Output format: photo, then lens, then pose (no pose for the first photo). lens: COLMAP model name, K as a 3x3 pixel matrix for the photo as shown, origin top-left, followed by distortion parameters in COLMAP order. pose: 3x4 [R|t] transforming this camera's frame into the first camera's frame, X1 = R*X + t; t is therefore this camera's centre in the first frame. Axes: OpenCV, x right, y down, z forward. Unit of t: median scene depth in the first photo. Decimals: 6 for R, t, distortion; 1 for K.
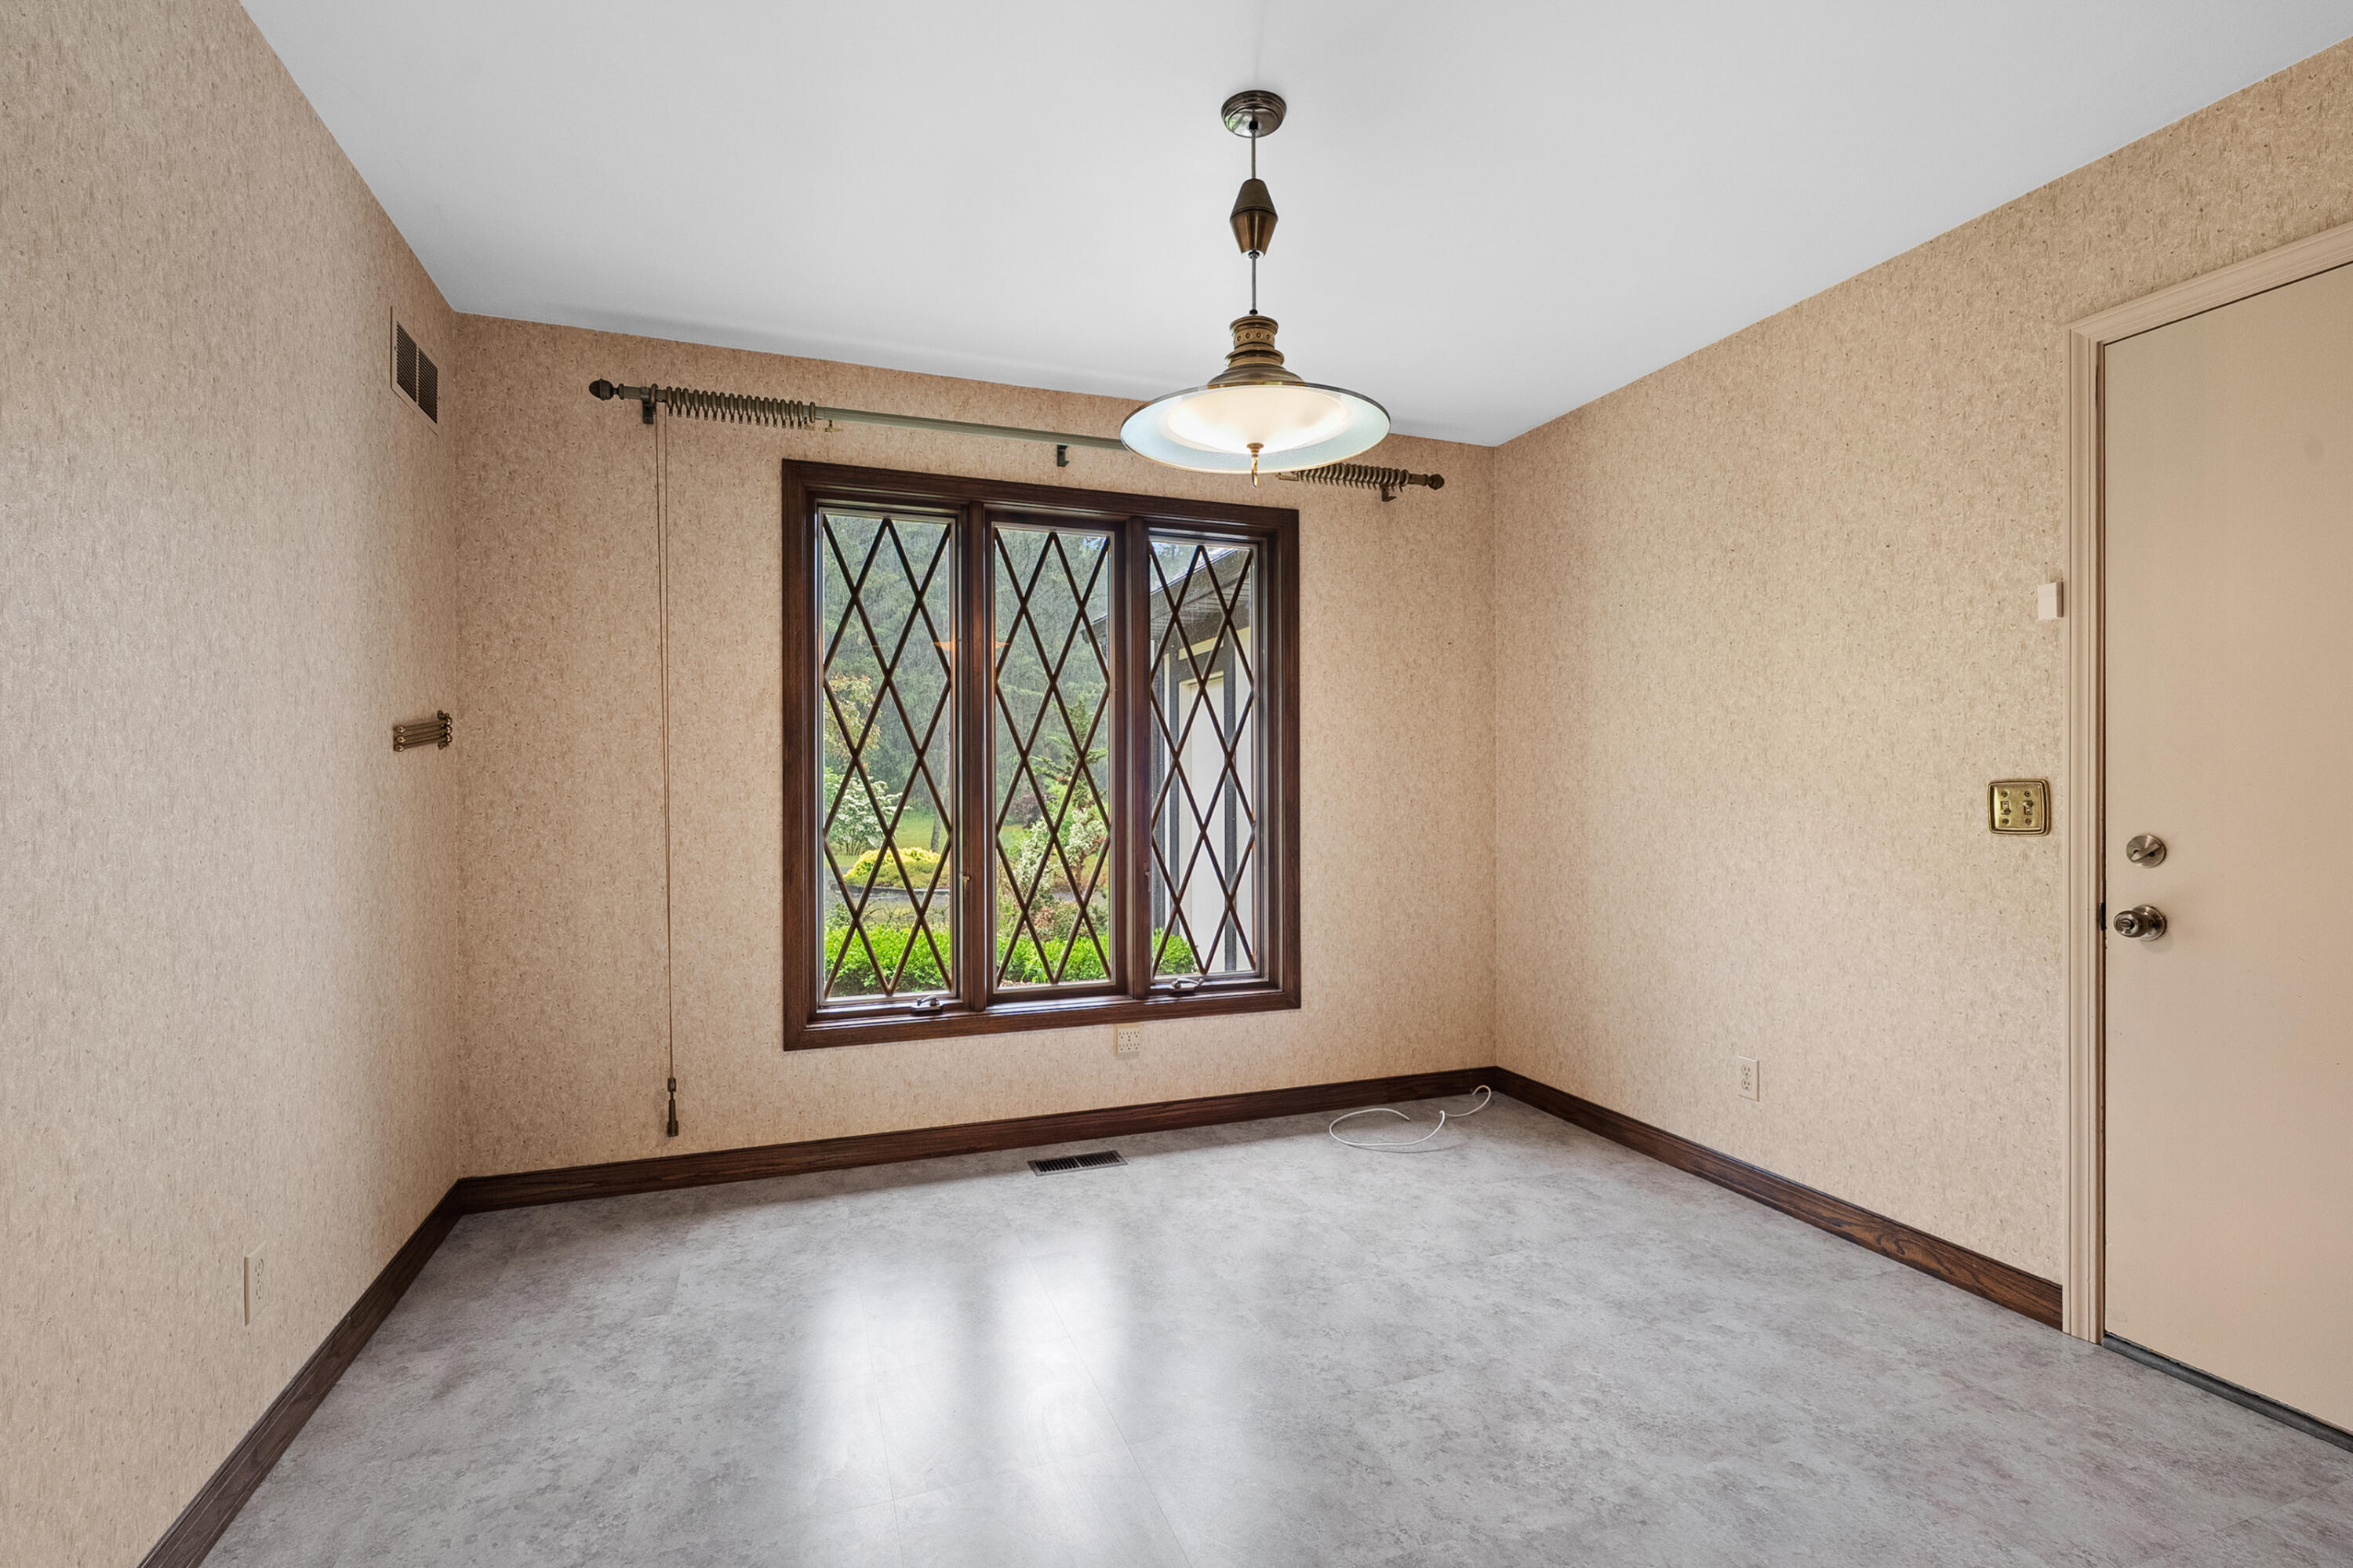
lens RADIAL K [[1063.1, 0, 1171.8], [0, 1063.1, 787.7], [0, 0, 1]] dist [-0.003858, 0.000016]
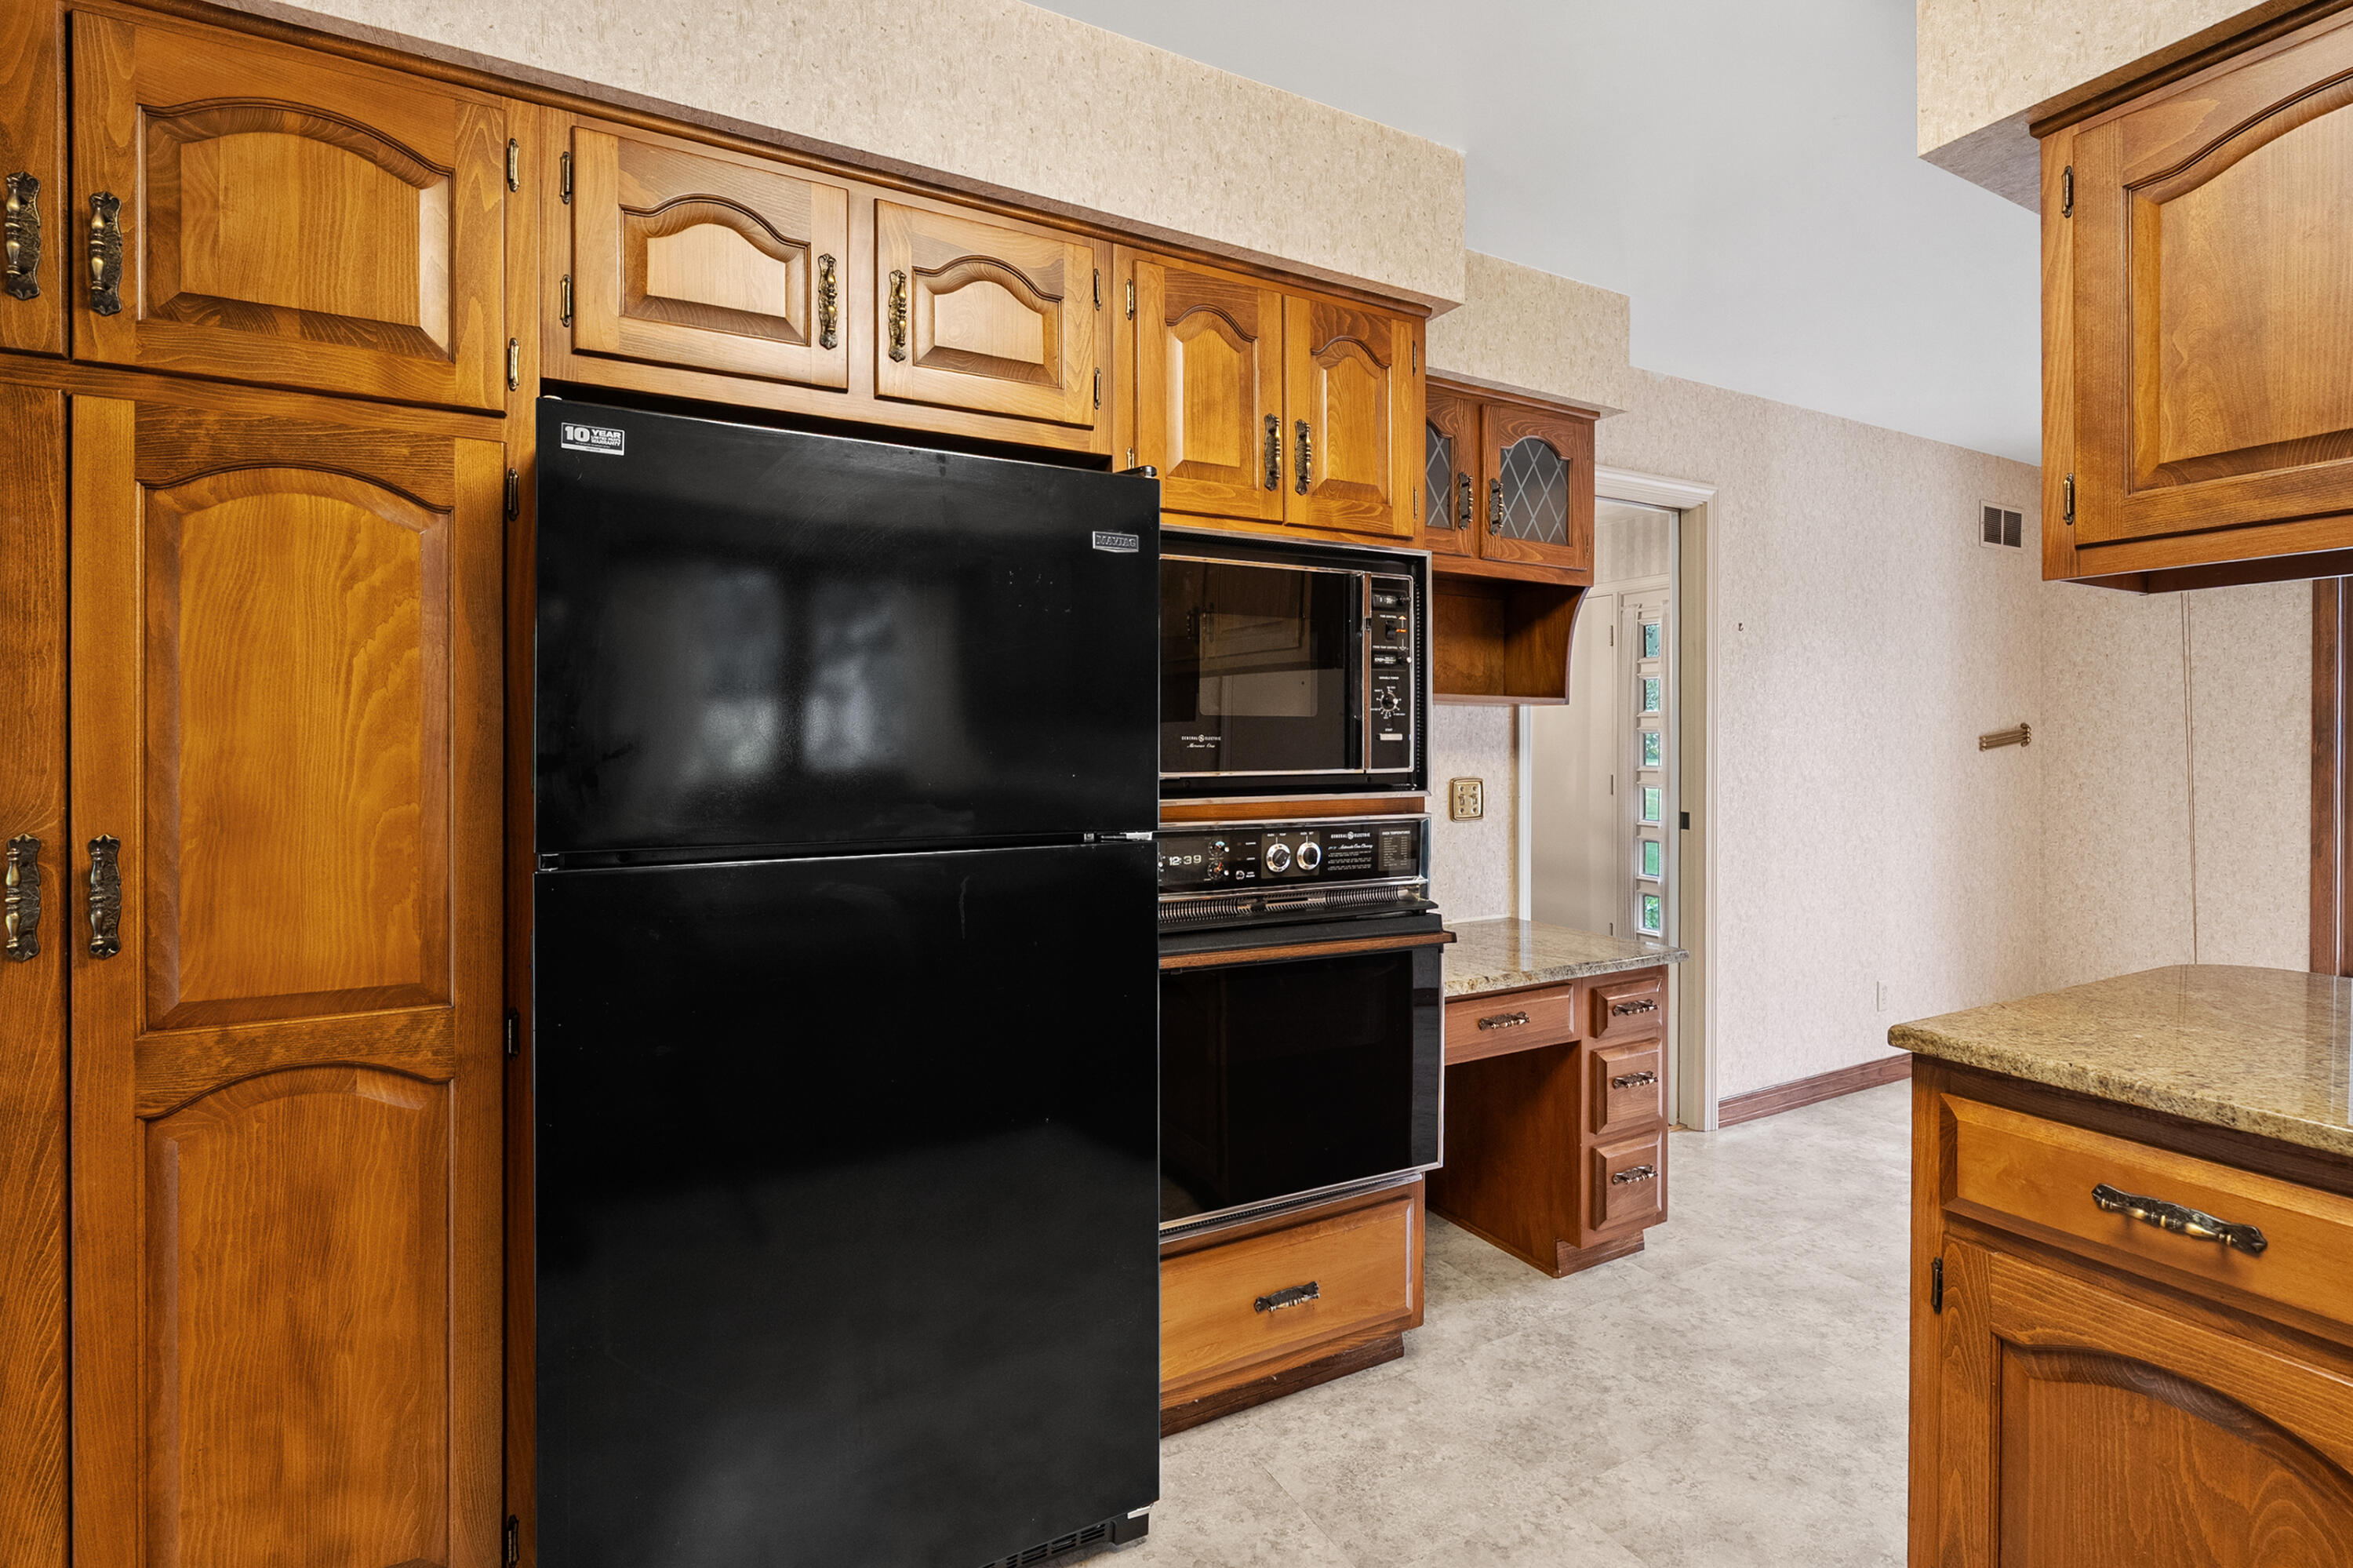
lens RADIAL K [[1074.6, 0, 1176.5], [0, 1074.6, 745.4], [0, 0, 1]] dist [-0.004511, 0.000501]
pose [[0.148298, 0.003503, -0.988937, 0.685098], [-0.003262, 0.999990, 0.003053, -0.036568], [0.988937, 0.002773, 0.148308, -0.483995]]
